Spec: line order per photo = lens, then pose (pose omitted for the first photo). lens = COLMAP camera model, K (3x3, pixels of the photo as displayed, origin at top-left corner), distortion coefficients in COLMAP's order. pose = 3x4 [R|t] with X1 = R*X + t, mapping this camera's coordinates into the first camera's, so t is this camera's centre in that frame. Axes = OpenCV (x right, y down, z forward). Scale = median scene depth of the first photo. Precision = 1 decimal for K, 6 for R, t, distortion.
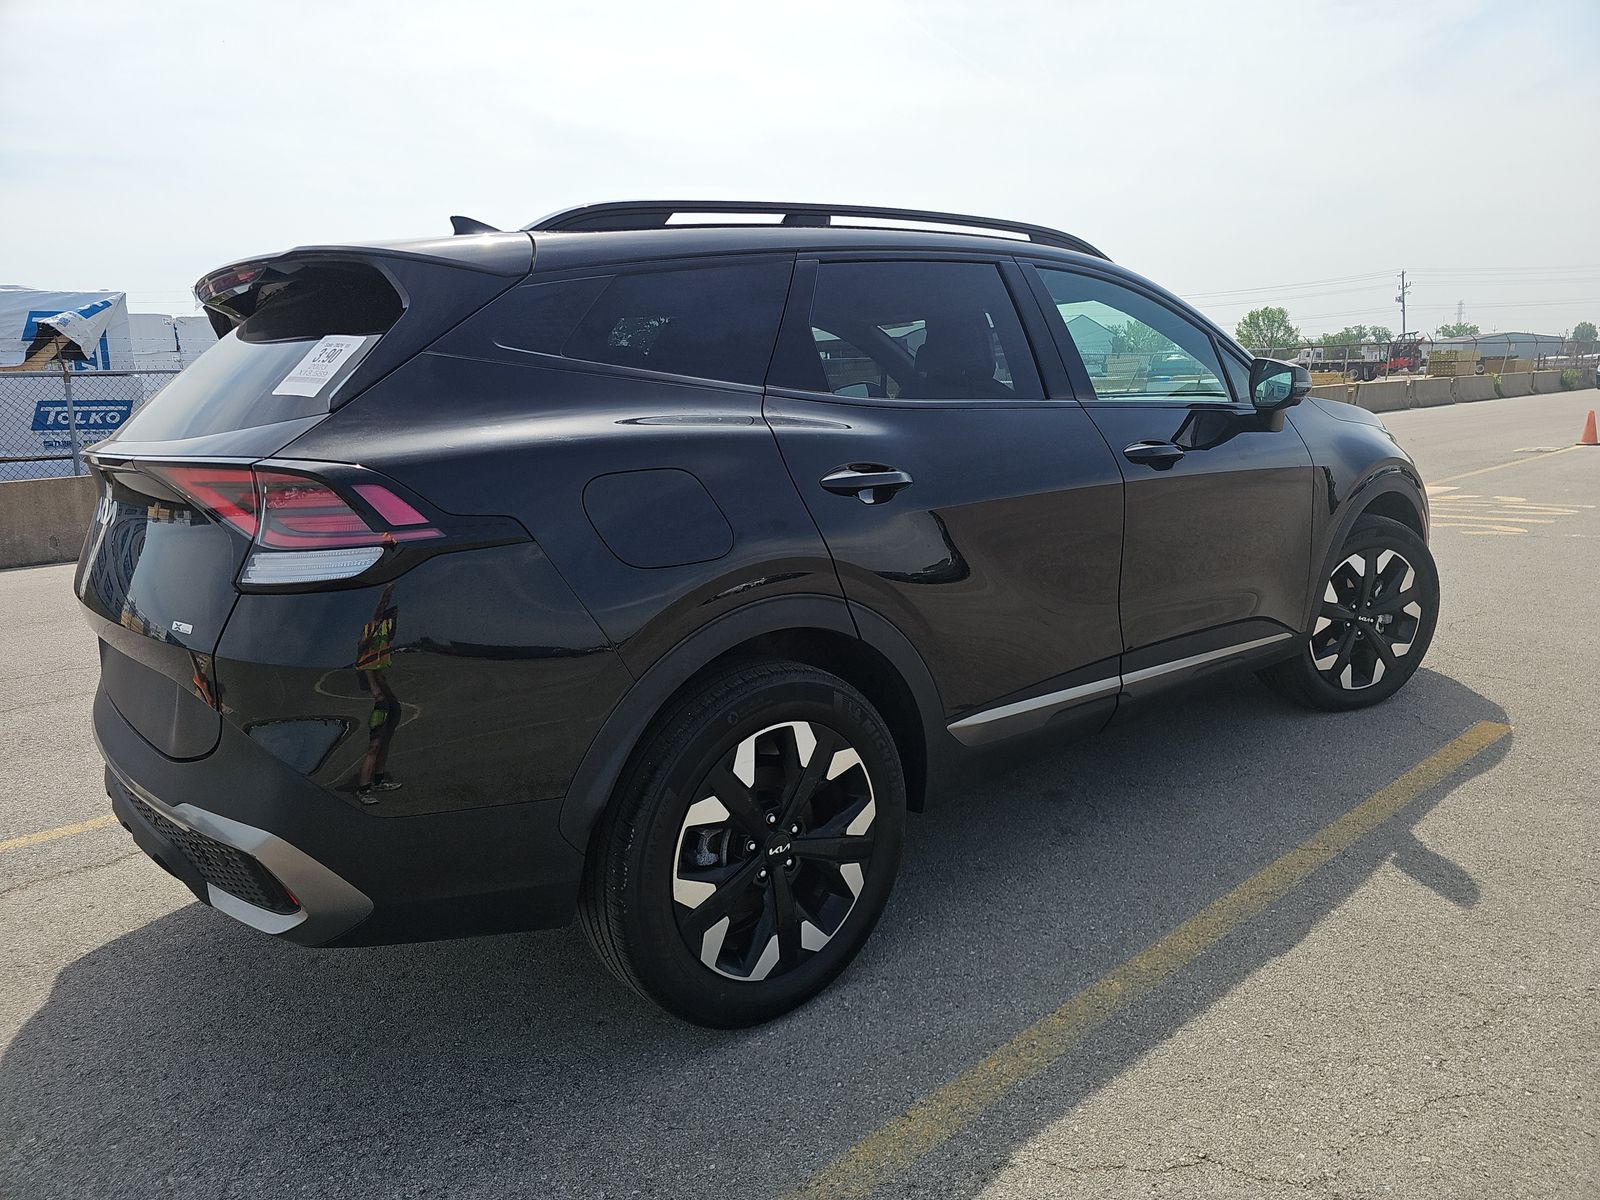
lens RADIAL K [[1094.3, 0, 790.3], [0, 1094.3, 599.6], [0, 0, 1]] dist [0.056106, -0.061922]
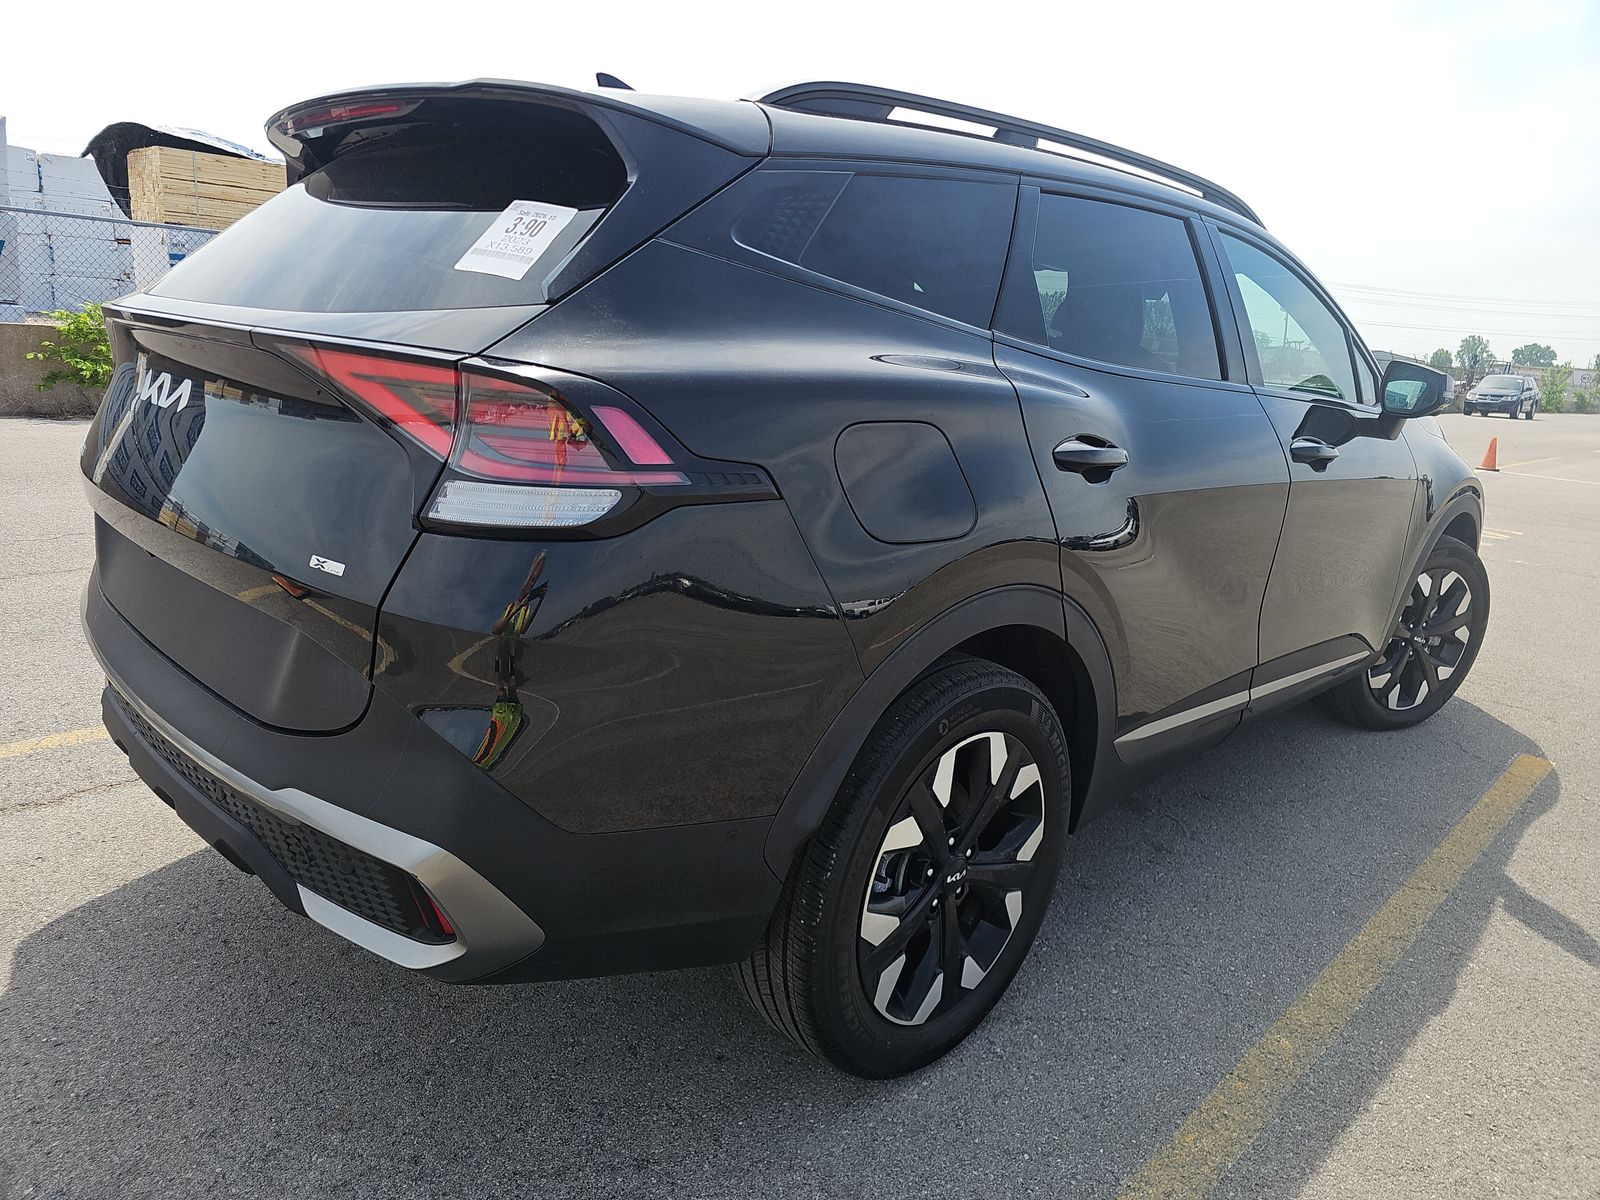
lens RADIAL K [[1098.9, 0, 800.0], [0, 1098.9, 600.0], [0, 0, 1]] dist [0.044312, -0.046927]
pose [[0.988159, 0.095563, 0.120041, -0.255177], [-0.102065, 0.993559, 0.049229, -0.017405], [-0.114563, -0.060898, 0.991548, 0.170583]]
